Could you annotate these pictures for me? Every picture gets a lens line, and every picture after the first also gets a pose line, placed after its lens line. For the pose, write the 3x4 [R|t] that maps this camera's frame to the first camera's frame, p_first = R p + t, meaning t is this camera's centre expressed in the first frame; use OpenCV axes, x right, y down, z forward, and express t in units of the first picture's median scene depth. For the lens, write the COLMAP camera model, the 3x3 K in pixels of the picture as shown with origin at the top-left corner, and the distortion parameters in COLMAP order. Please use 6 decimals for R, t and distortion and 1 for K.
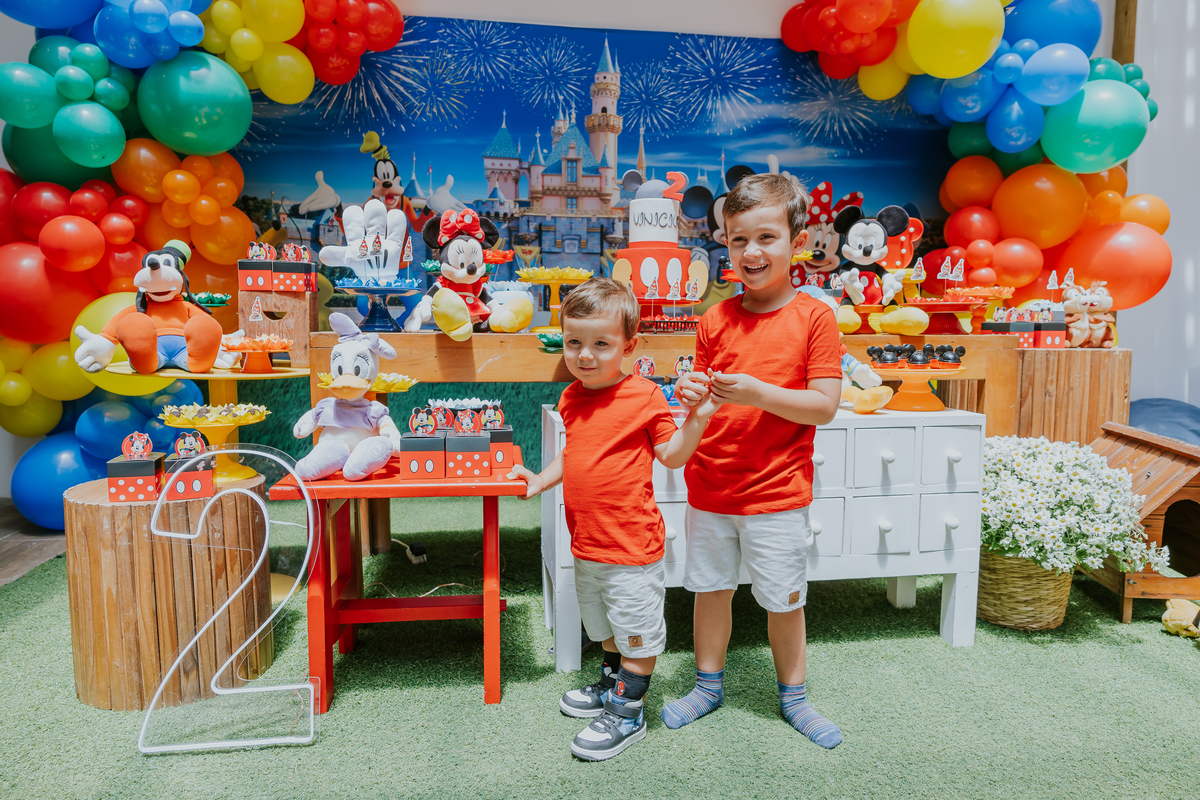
lens RADIAL K [[841.0, 0, 619.6], [0, 841.0, 399.8], [0, 0, 1]] dist [0.008448, 0.007065]
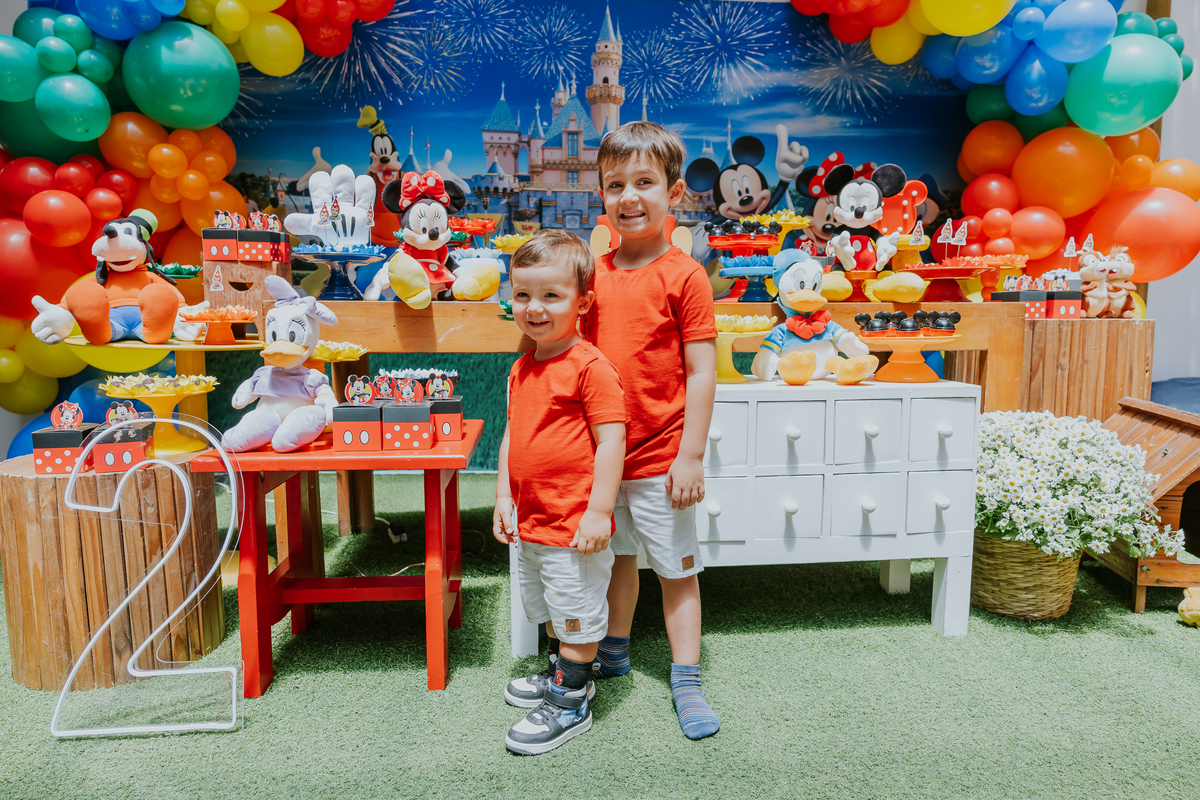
lens RADIAL K [[824.4, 0, 619.1], [0, 824.4, 403.4], [0, 0, 1]] dist [0.010967, 0.003264]
pose [[0.998814, 0.000432, -0.048697, 0.070179], [0.000517, 0.999810, 0.019474, 0.015963], [0.048696, -0.019476, 0.998624, 0.066829]]
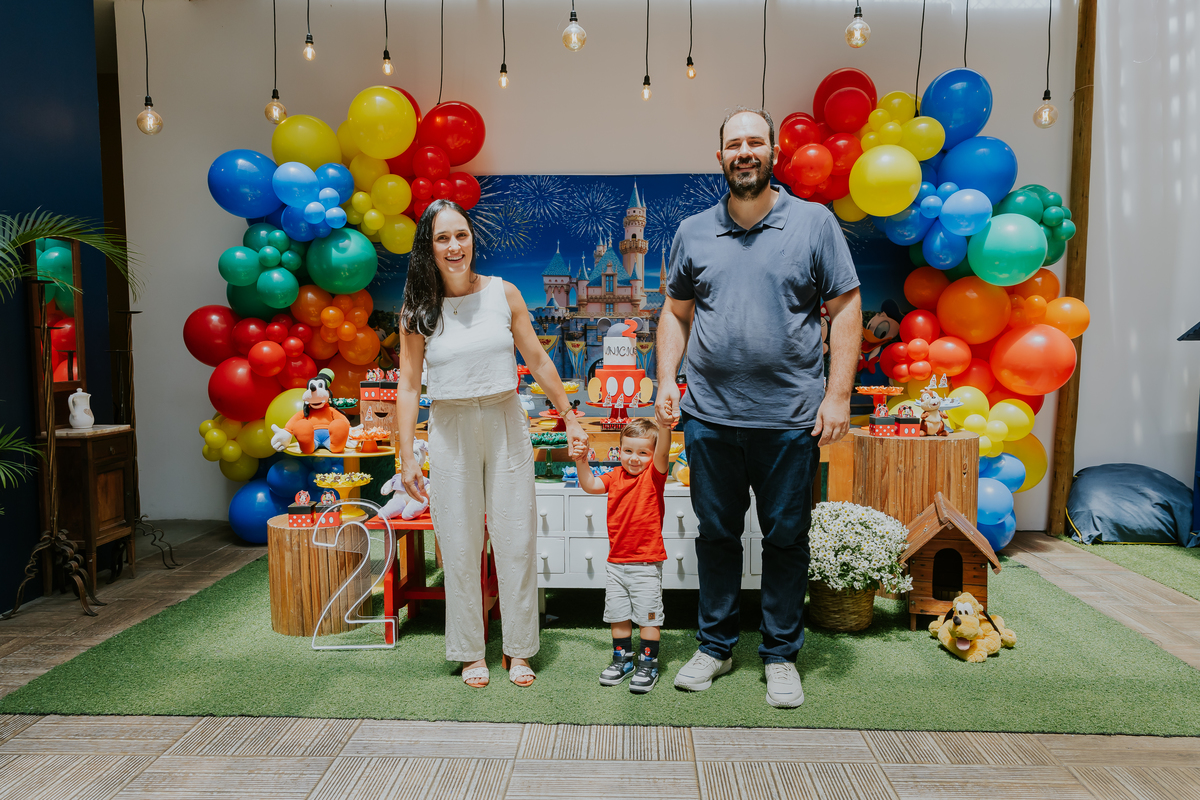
lens RADIAL K [[911.4, 0, 602.0], [0, 911.4, 427.0], [0, 0, 1]] dist [0.025821, 0.001038]
pose [[0.978630, 0.009352, -0.205416, 0.360427], [-0.009484, 0.999955, 0.000340, -0.079629], [0.205410, 0.001615, 0.978675, -0.619648]]
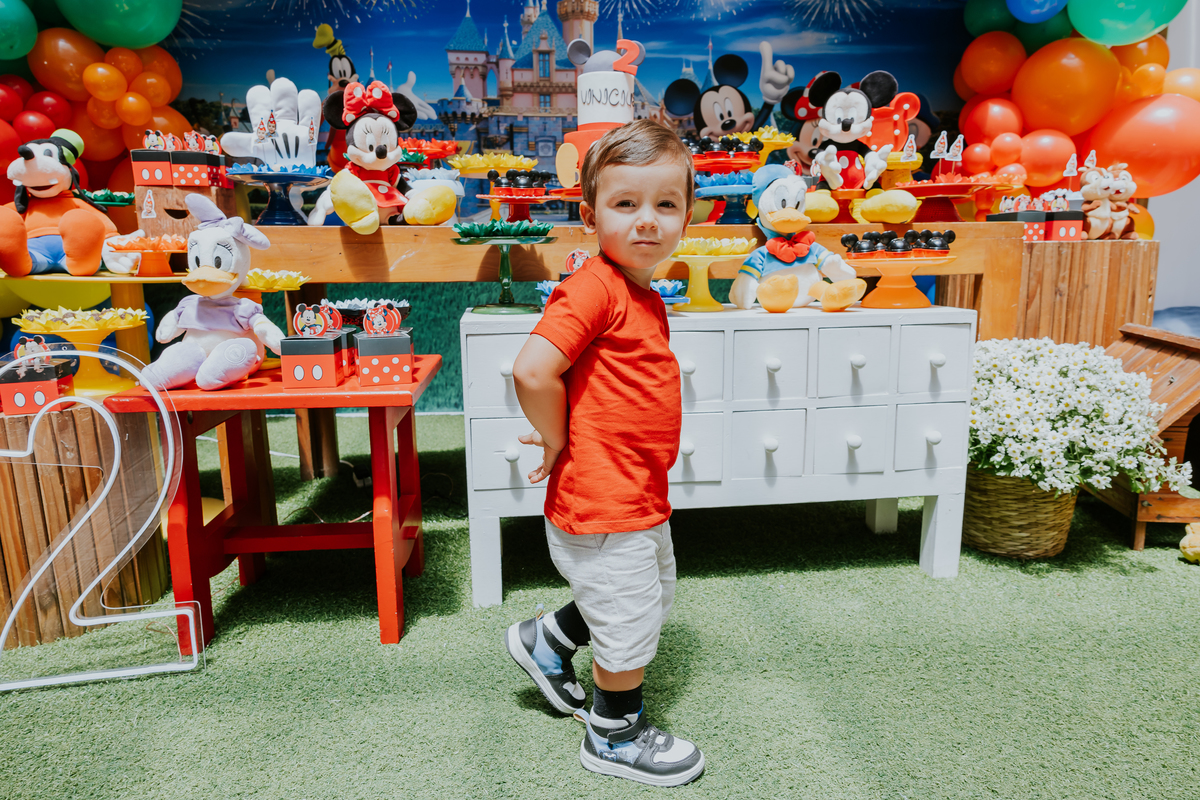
lens RADIAL K [[820.4, 0, 614.6], [0, 820.4, 397.1], [0, 0, 1]] dist [0.012404, 0.002195]
pose [[0.999116, -0.008568, -0.041148, 0.086544], [0.011929, 0.996548, 0.082163, 0.026937], [0.040302, -0.082581, 0.995769, 0.128081]]
